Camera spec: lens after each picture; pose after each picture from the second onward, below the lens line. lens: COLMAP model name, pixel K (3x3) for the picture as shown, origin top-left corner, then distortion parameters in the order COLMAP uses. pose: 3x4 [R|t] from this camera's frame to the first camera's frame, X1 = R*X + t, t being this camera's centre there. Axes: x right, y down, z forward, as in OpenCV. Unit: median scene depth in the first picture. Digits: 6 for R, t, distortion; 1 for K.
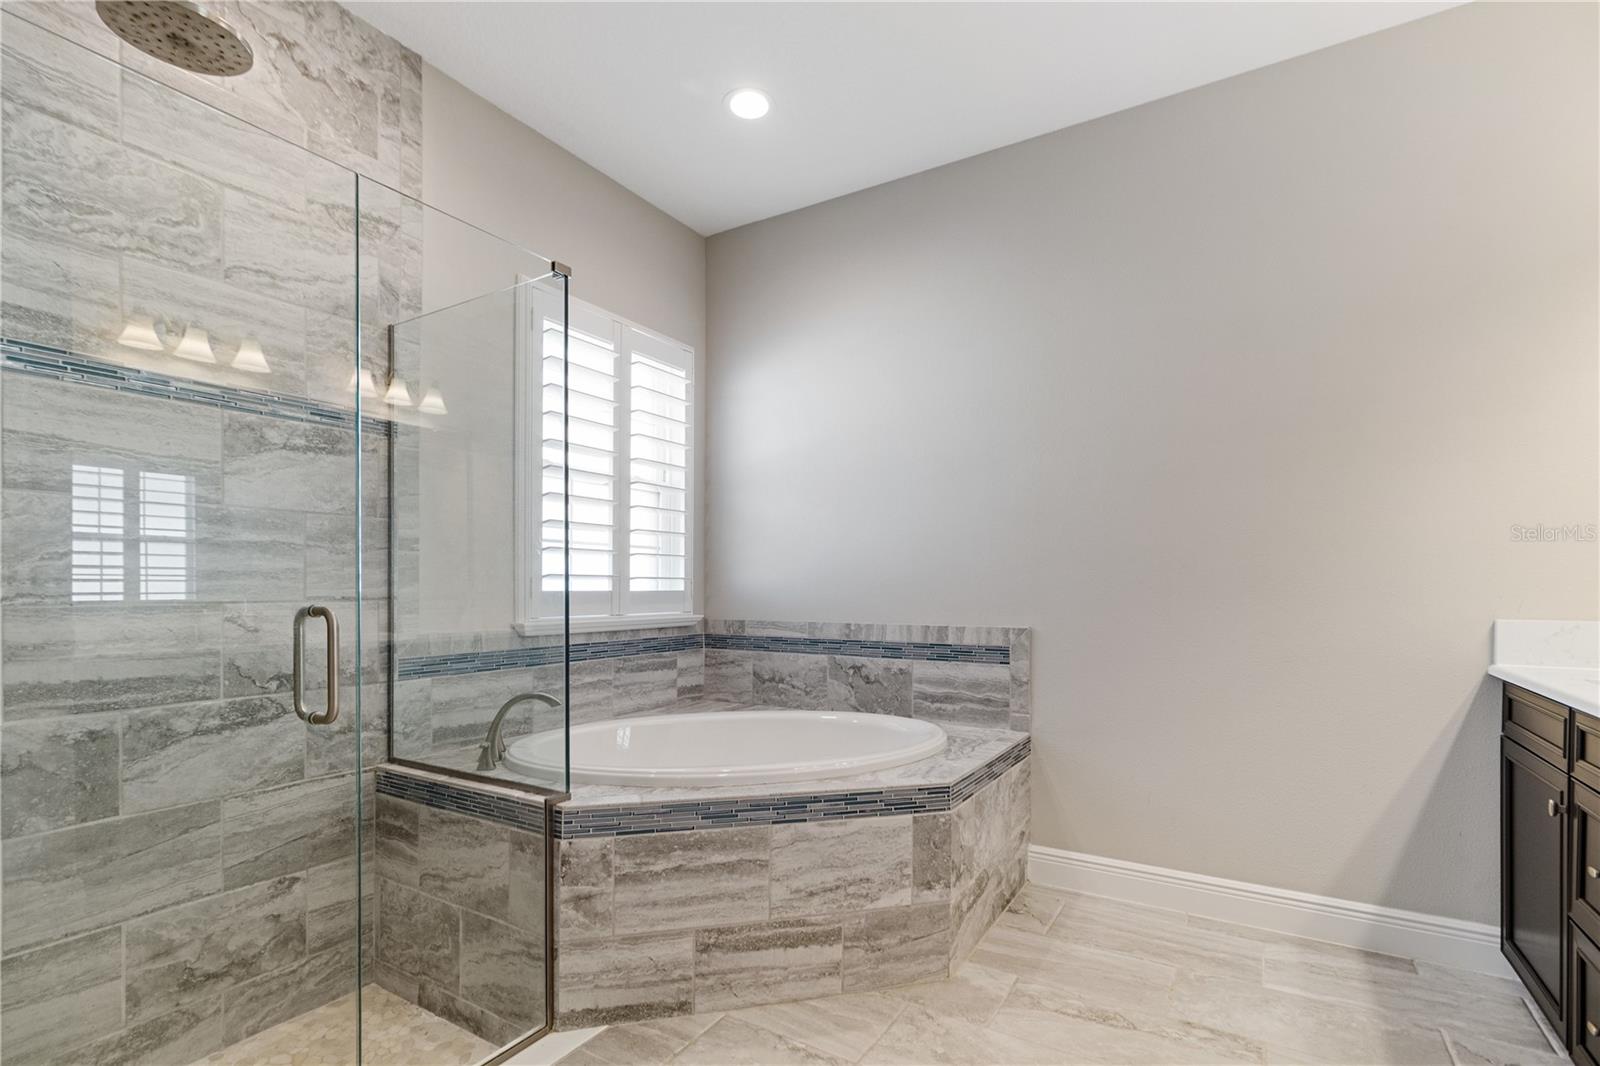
lens RADIAL K [[756.3, 0, 801.7], [0, 756.3, 588.4], [0, 0, 1]] dist [0.003408, 0.001089]
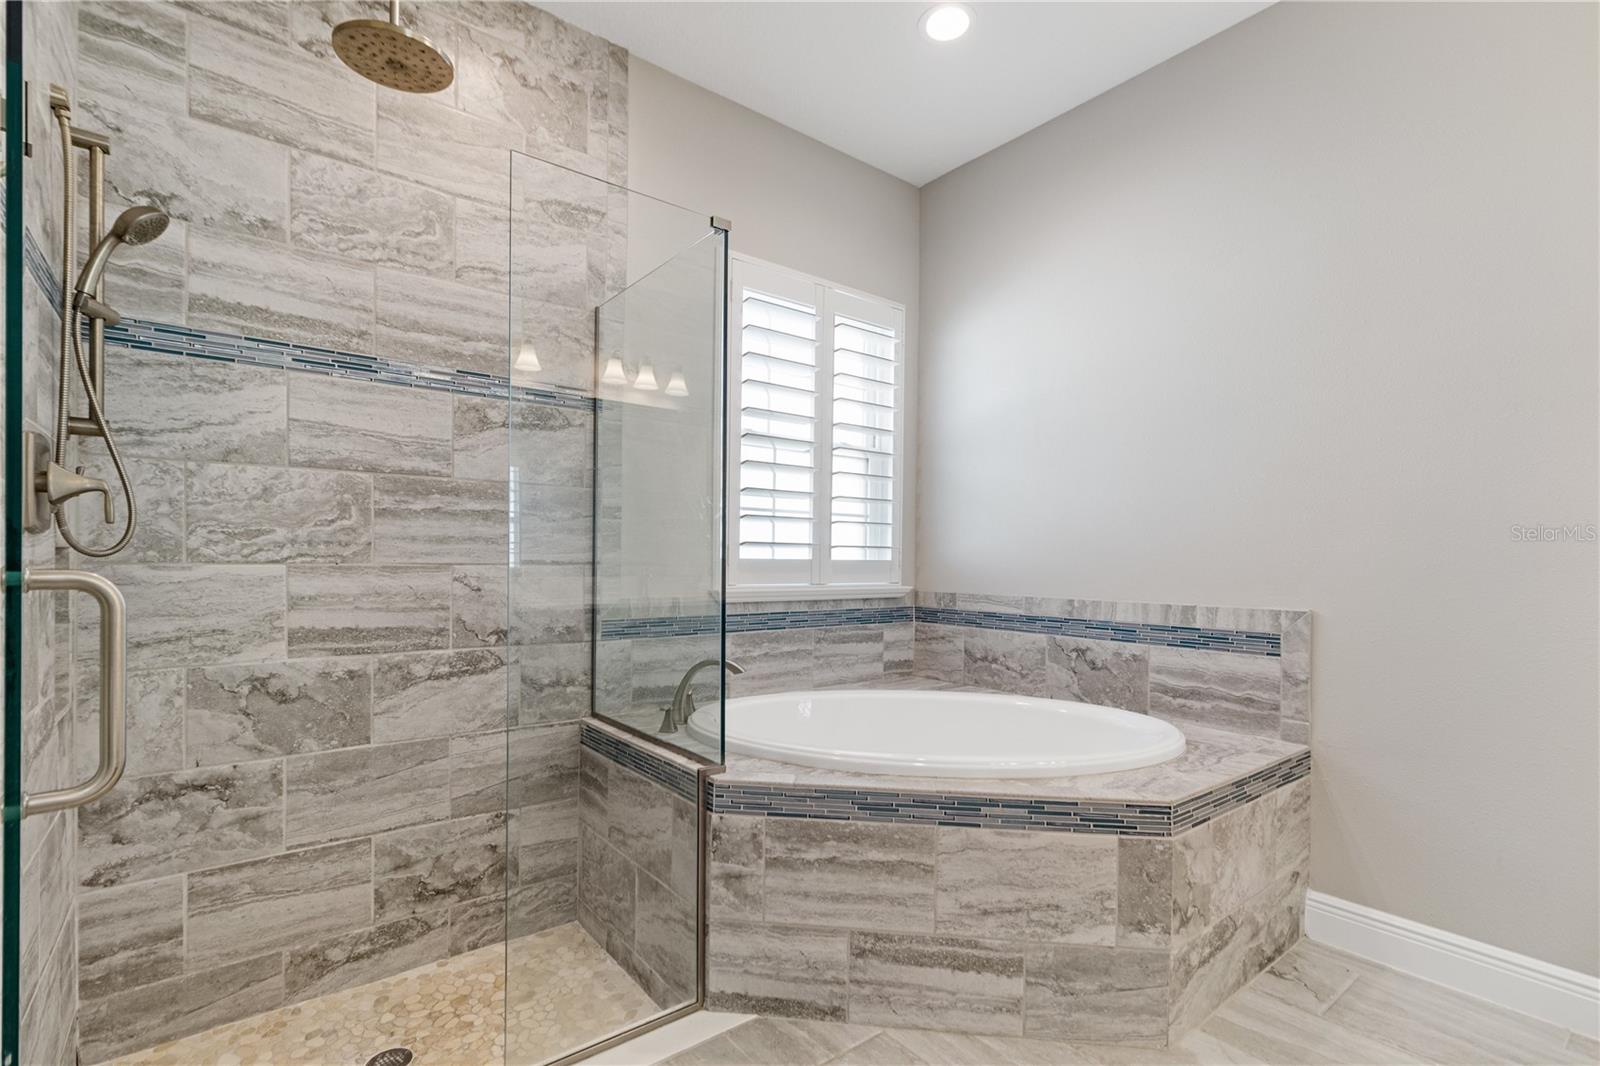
lens RADIAL K [[741.6, 0, 795.2], [0, 741.6, 562.6], [0, 0, 1]] dist [0.000808, 0.000850]
pose [[0.935427, 0.009852, -0.353383, 0.102054], [-0.009905, 0.999950, 0.001658, 0.008913], [0.353381, 0.001950, 0.935477, 0.136755]]
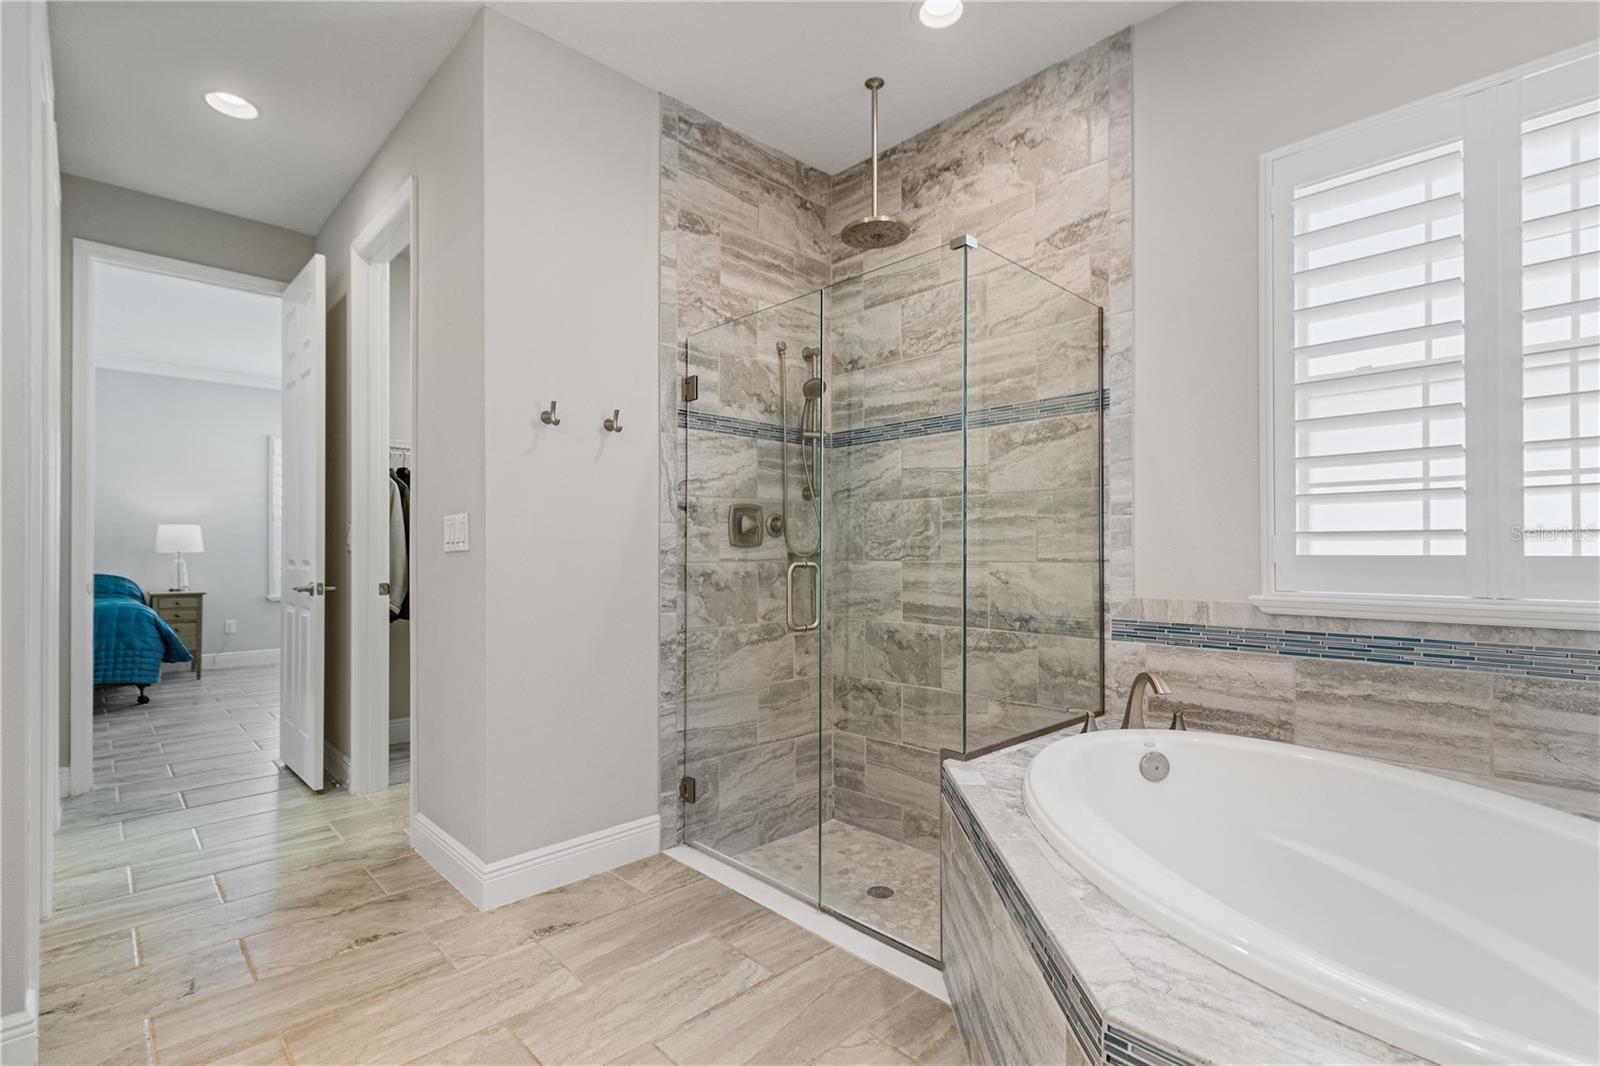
lens RADIAL K [[732.2, 0, 804.2], [0, 732.2, 548.1], [0, 0, 1]] dist [0.003962, 0.000064]
pose [[-0.242770, -0.010466, -0.970028, 0.631750], [-0.004741, 0.999943, -0.009602, 0.007473], [0.970072, 0.002268, -0.242805, 0.944969]]
